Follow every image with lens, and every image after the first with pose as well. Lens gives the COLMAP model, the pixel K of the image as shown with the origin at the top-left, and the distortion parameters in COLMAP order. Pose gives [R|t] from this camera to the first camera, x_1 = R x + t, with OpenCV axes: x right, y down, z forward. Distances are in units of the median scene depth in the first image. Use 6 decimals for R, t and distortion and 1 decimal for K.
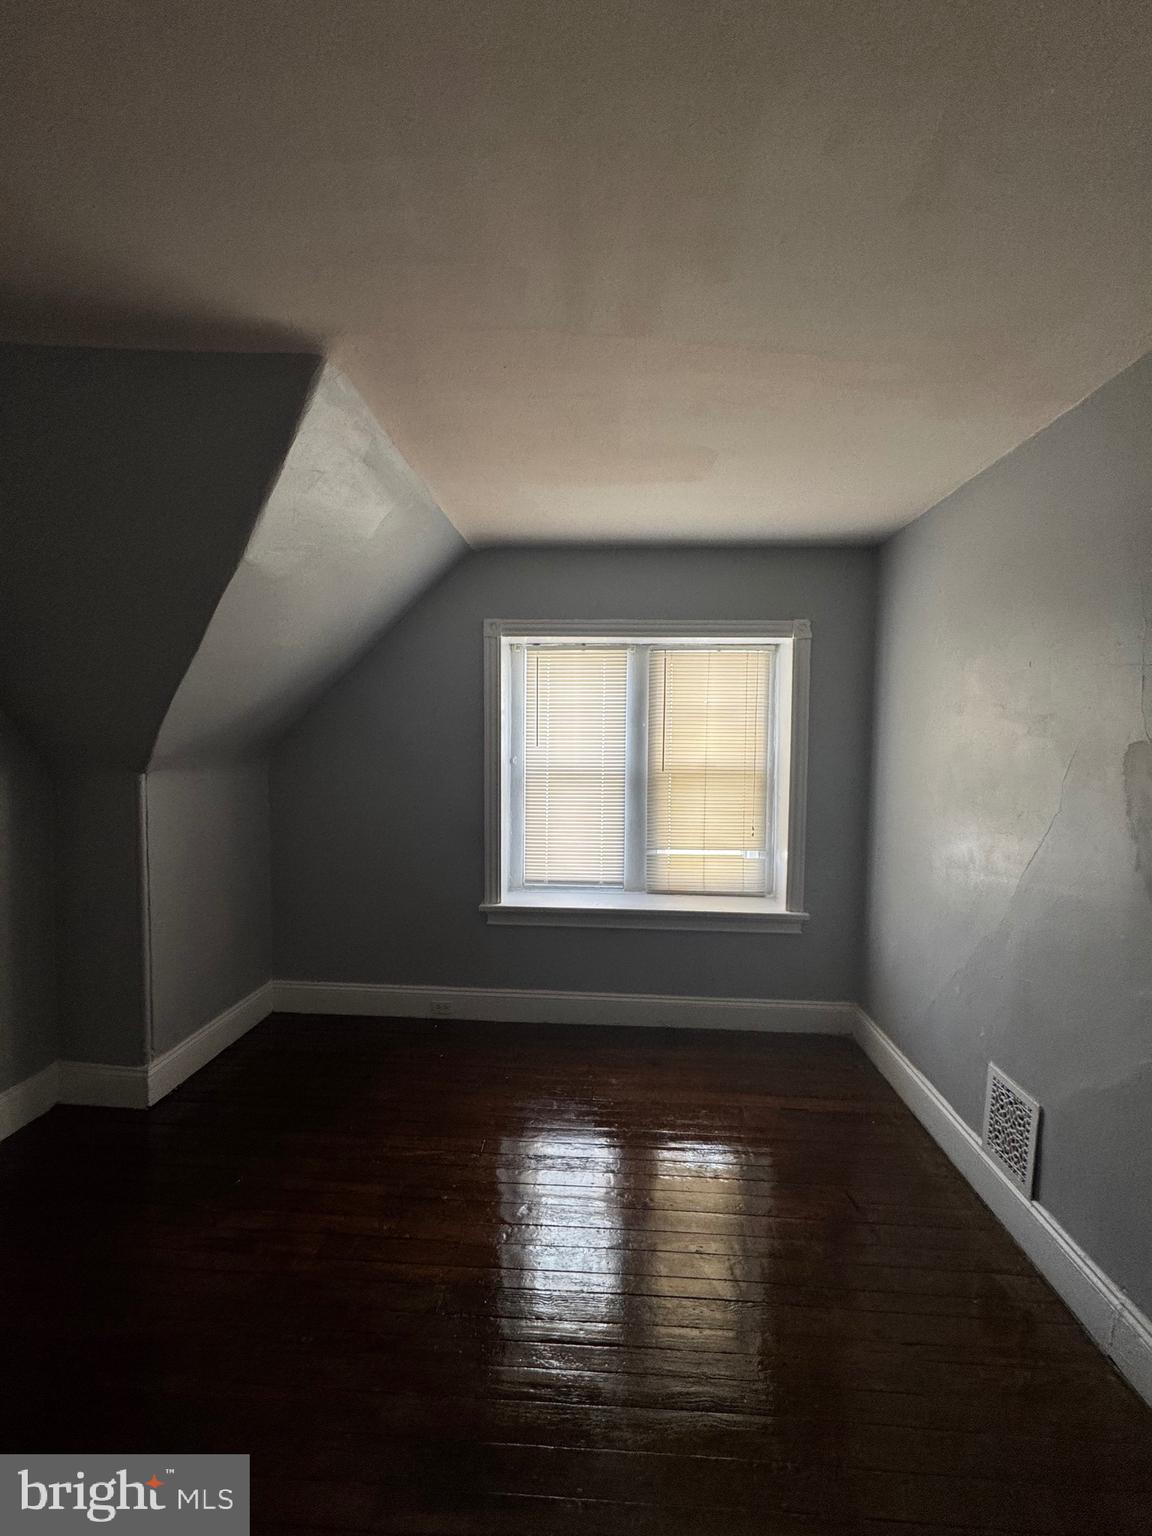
lens RADIAL K [[609.4, 0, 576.0], [0, 609.4, 768.0], [0, 0, 1]] dist [-0.002967, 0.000246]
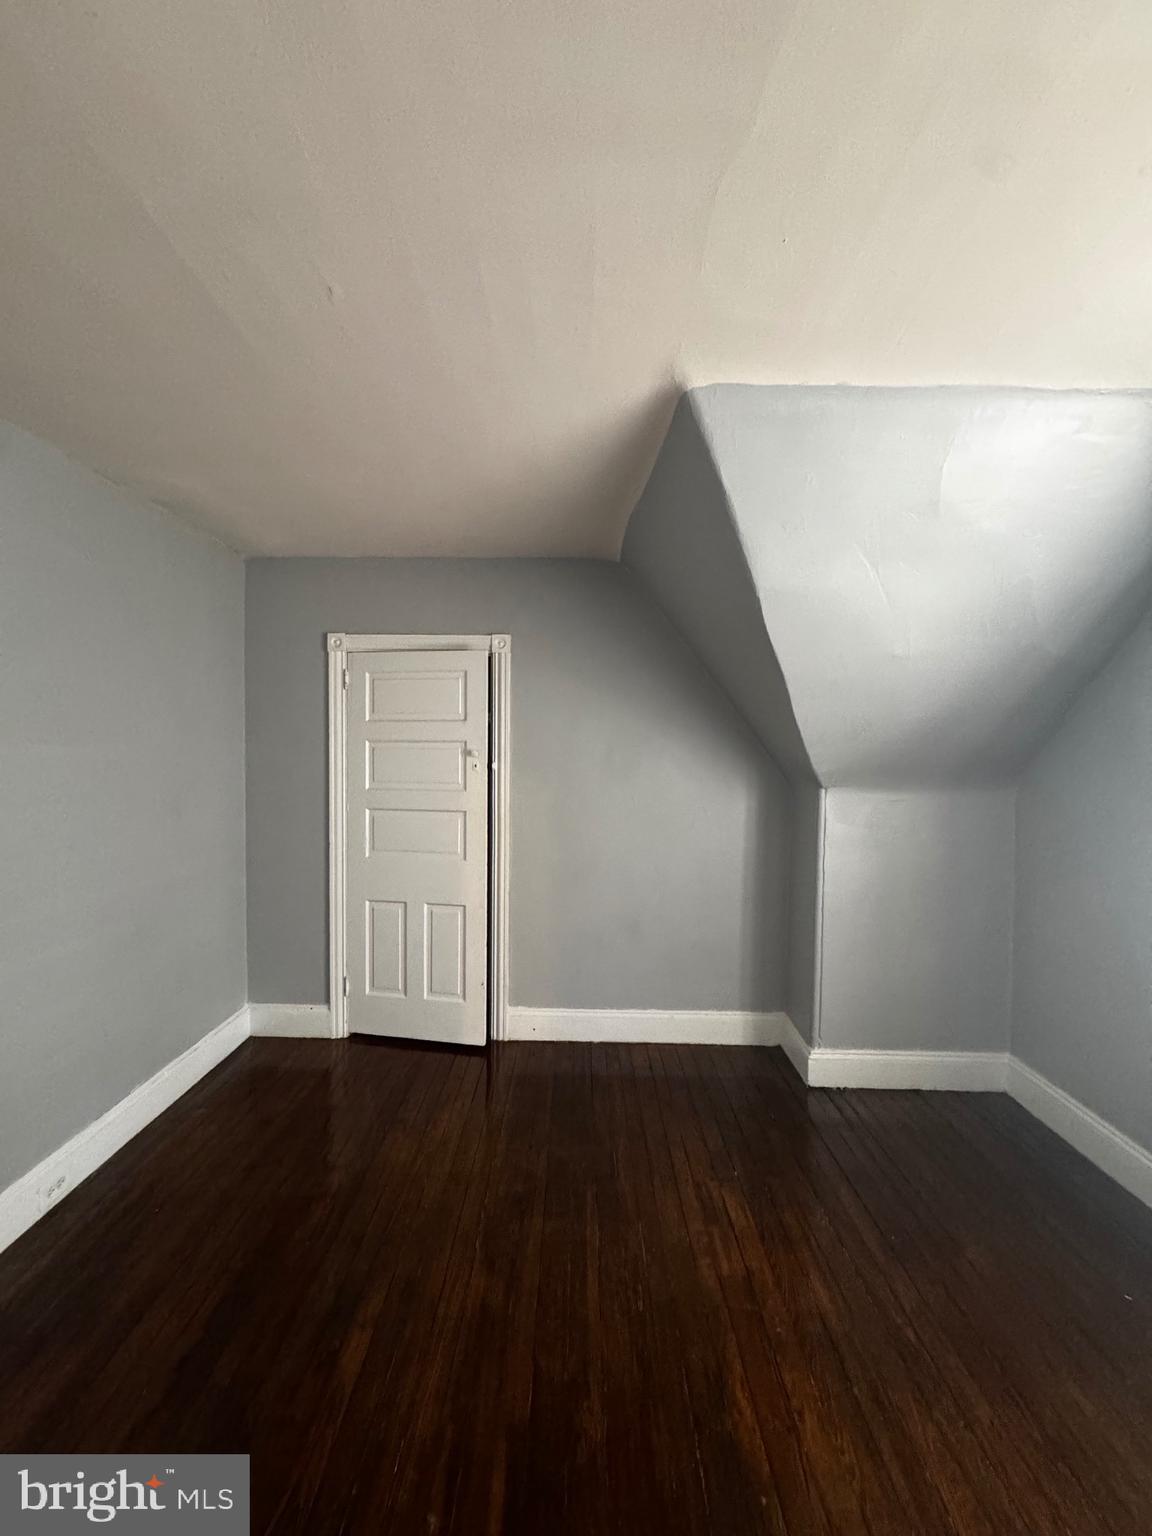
lens RADIAL K [[609.4, 0, 576.0], [0, 609.4, 768.0], [0, 0, 1]] dist [-0.002967, 0.000246]
pose [[0.045872, 0.012530, -0.998869, 0.372816], [-0.059939, 0.998154, 0.009769, -0.010948], [0.997147, 0.059423, 0.046539, 0.465504]]
